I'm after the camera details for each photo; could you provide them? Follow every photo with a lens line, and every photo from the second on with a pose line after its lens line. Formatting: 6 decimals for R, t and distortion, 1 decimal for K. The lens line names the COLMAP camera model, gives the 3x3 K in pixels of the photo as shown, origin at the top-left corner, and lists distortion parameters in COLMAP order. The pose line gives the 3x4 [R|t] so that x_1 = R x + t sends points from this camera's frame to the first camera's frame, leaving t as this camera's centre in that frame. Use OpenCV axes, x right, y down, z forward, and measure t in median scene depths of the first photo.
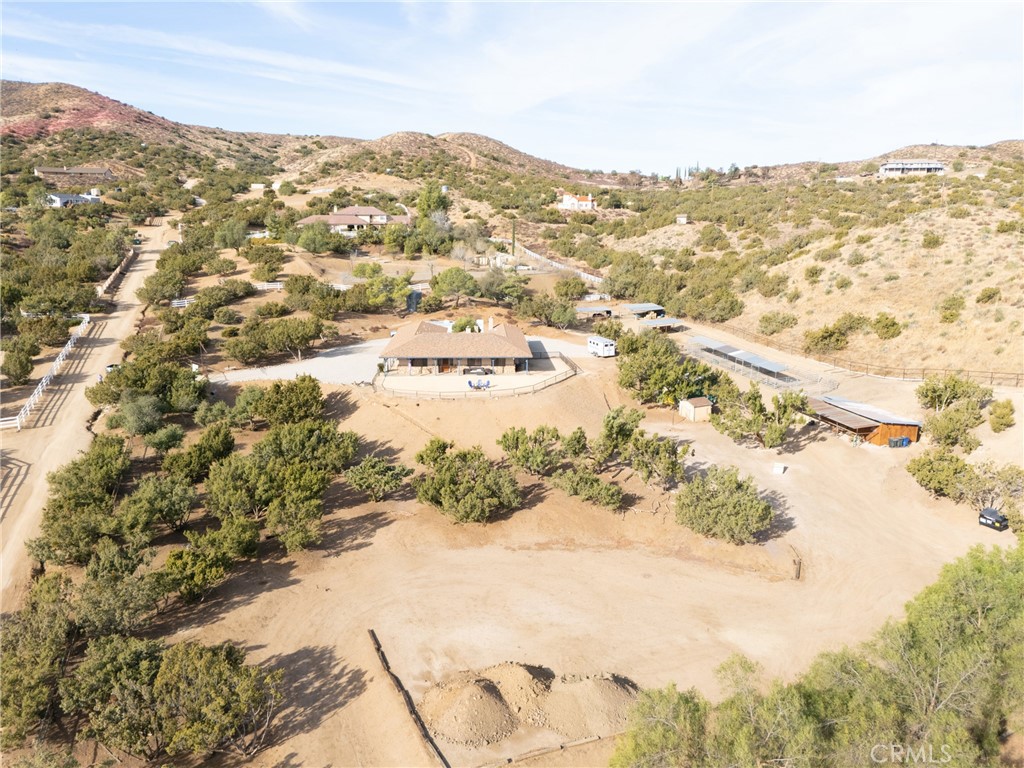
lens RADIAL K [[751.1, 0, 508.4], [0, 751.1, 384.6], [0, 0, 1]] dist [0.072257, -0.062950]
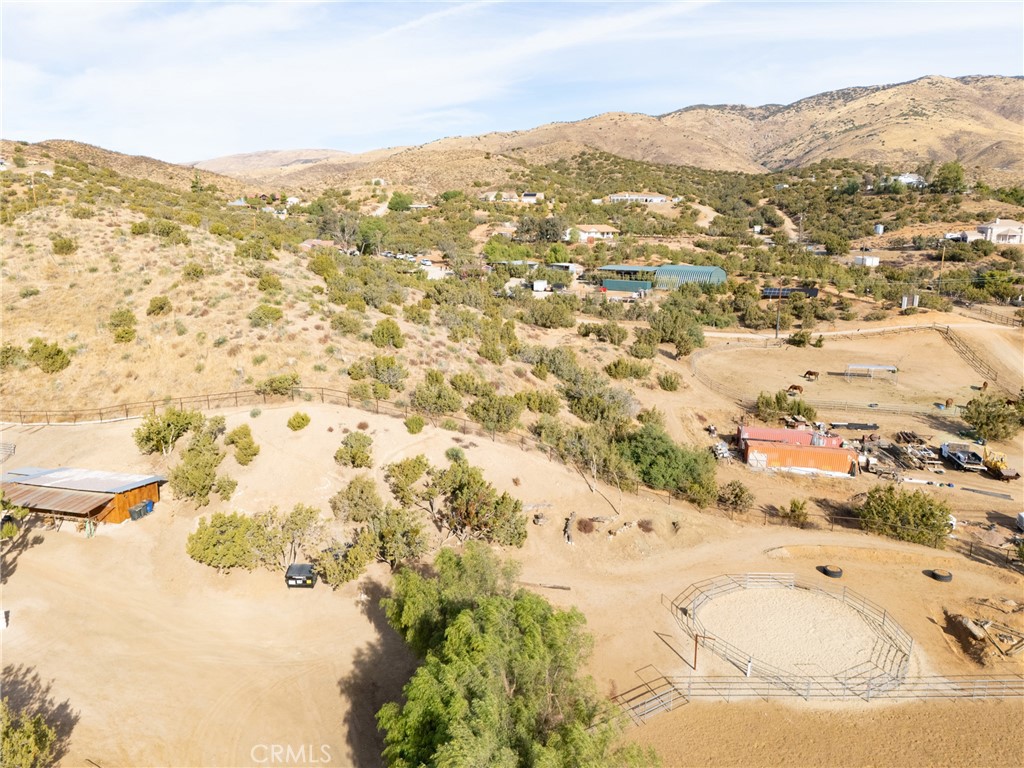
lens RADIAL K [[751.1, 0, 508.4], [0, 751.1, 384.6], [0, 0, 1]] dist [0.072257, -0.062950]
pose [[0.466151, -0.190189, 0.864020, 0.027814], [0.189384, 0.975433, 0.112537, -0.040954], [-0.864197, 0.111172, 0.490718, 0.183016]]
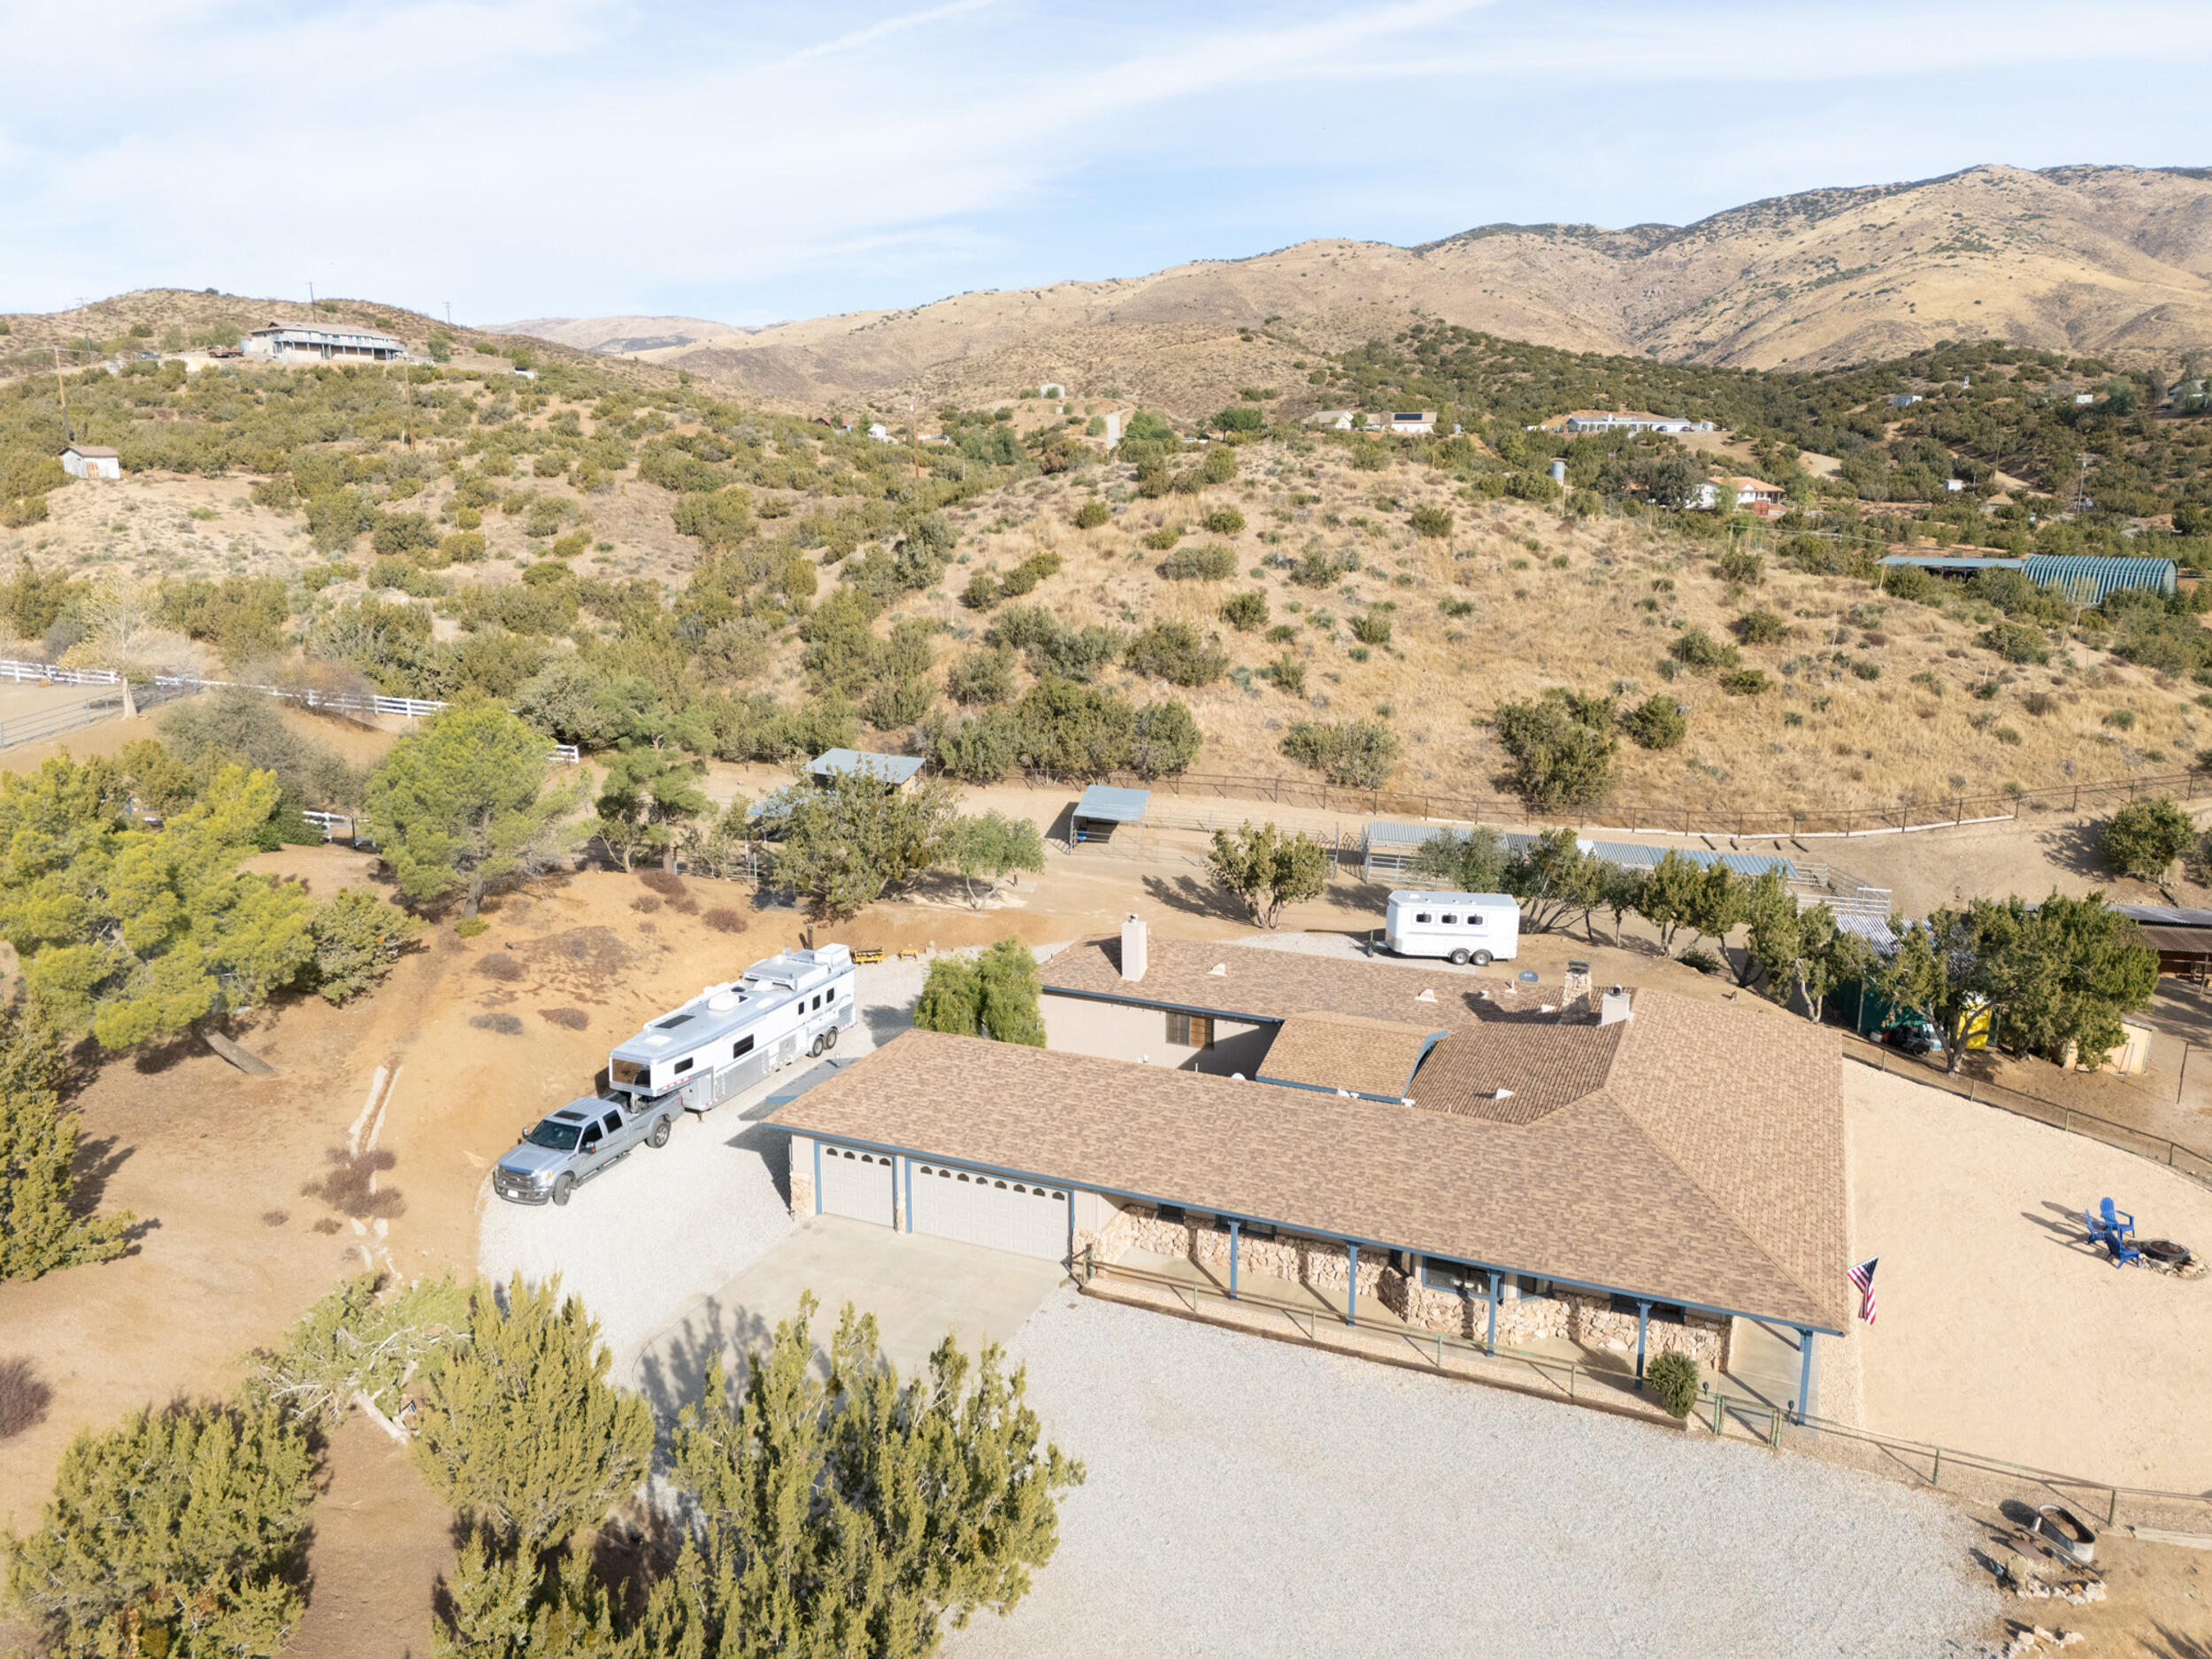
lens RADIAL K [[1628.2, 0, 1108.7], [0, 1628.2, 818.6], [0, 0, 1]] dist [0.074216, -0.063940]
pose [[0.435362, -0.189011, 0.880190, -0.404406], [0.192334, 0.974666, 0.114166, -0.162055], [-0.879470, 0.119587, 0.460686, 0.737008]]
